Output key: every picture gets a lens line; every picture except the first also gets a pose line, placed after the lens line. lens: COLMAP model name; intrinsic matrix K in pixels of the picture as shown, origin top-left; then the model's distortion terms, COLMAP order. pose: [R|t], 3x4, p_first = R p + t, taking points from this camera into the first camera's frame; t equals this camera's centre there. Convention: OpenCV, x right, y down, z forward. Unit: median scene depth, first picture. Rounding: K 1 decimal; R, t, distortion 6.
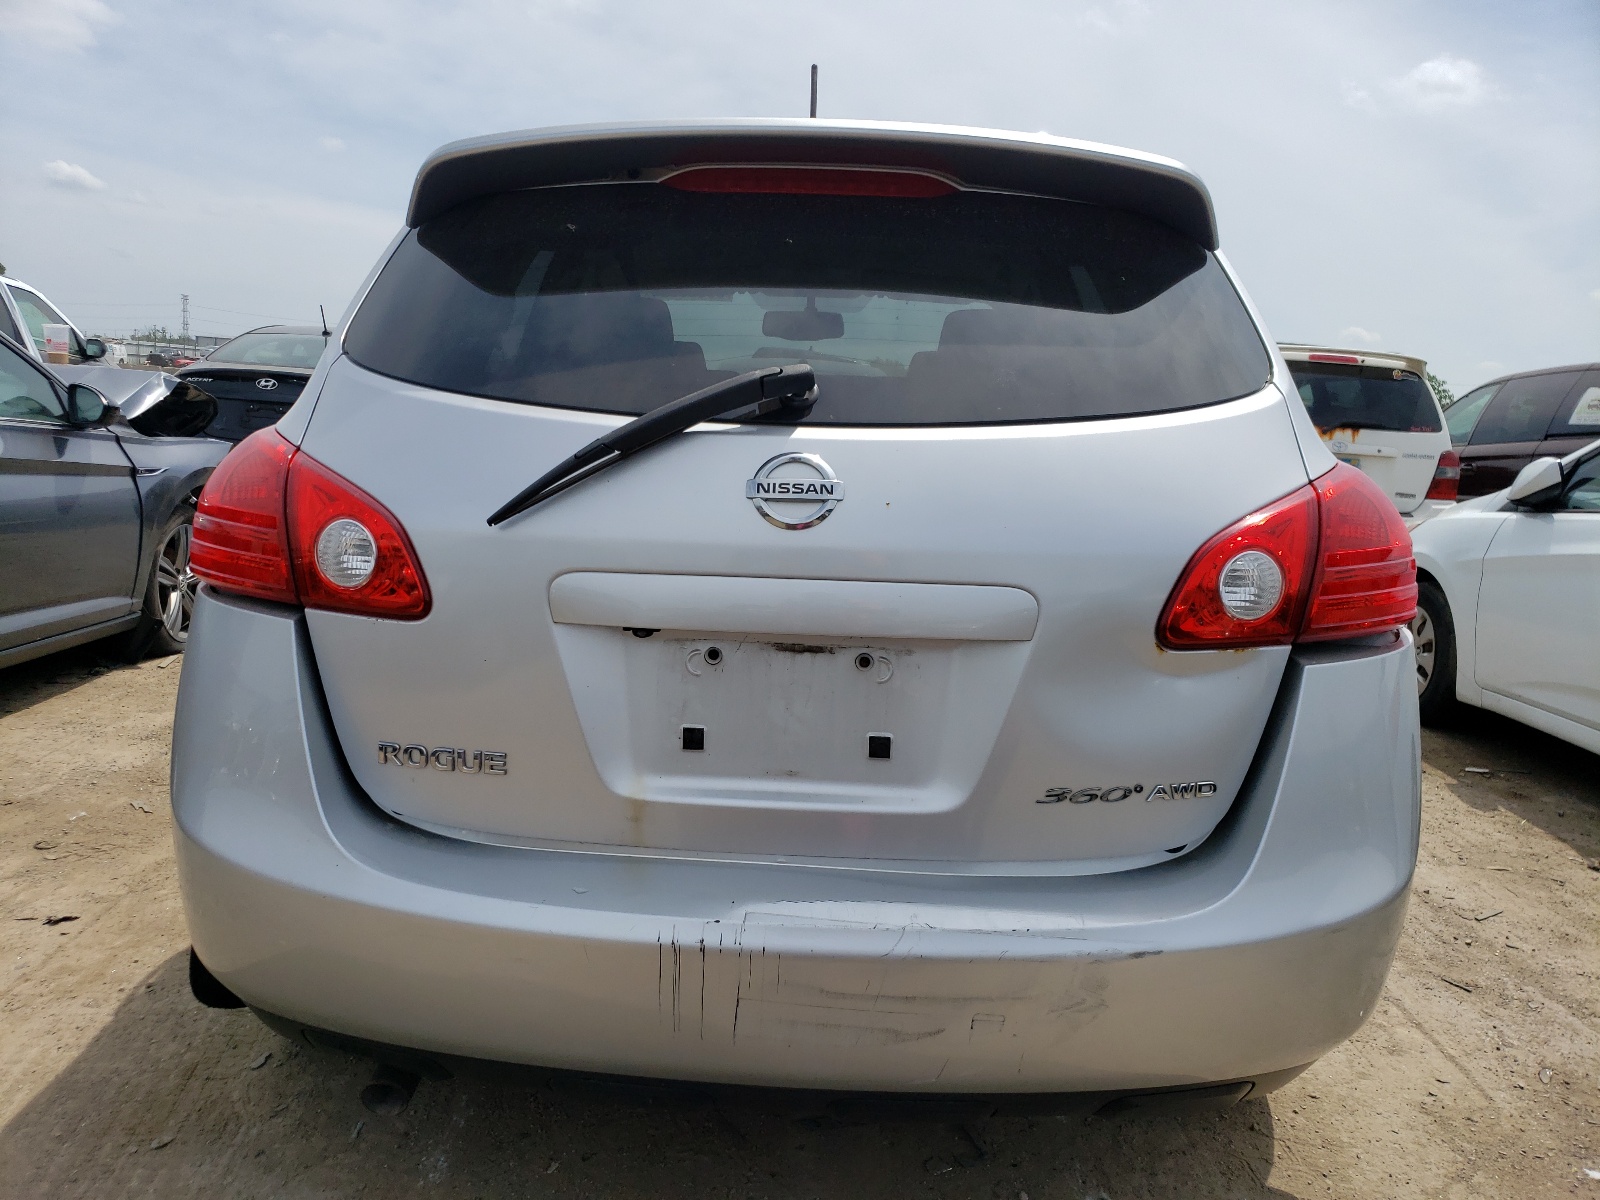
lens RADIAL K [[1241.5, 0, 800.0], [0, 1241.5, 600.0], [0, 0, 1]] dist [0.051229, -0.000555]
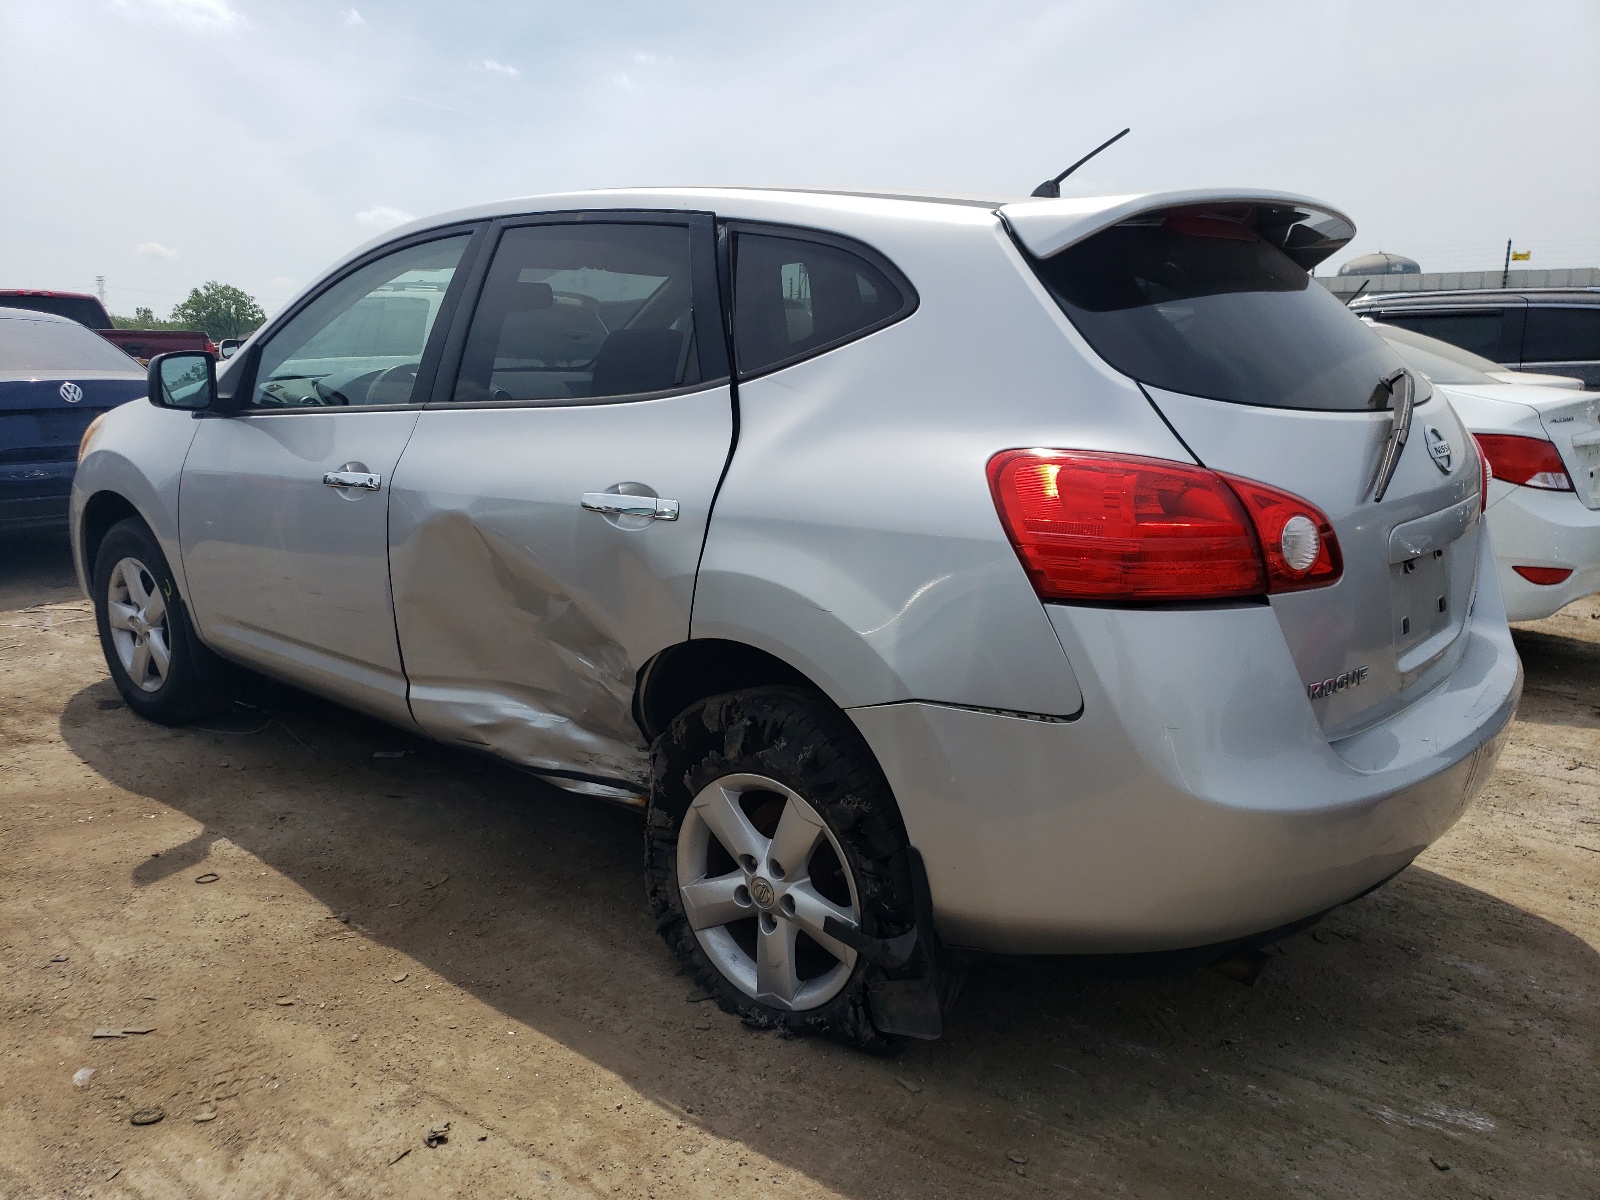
lens RADIAL K [[1219.7, 0, 800.0], [0, 1219.7, 600.0], [0, 0, 1]] dist [-0.005797, -0.003953]
pose [[0.625206, -0.197624, 0.755024, -1.075362], [0.142048, 0.980065, 0.138904, -0.150406], [-0.767424, 0.020406, 0.640815, 0.414880]]
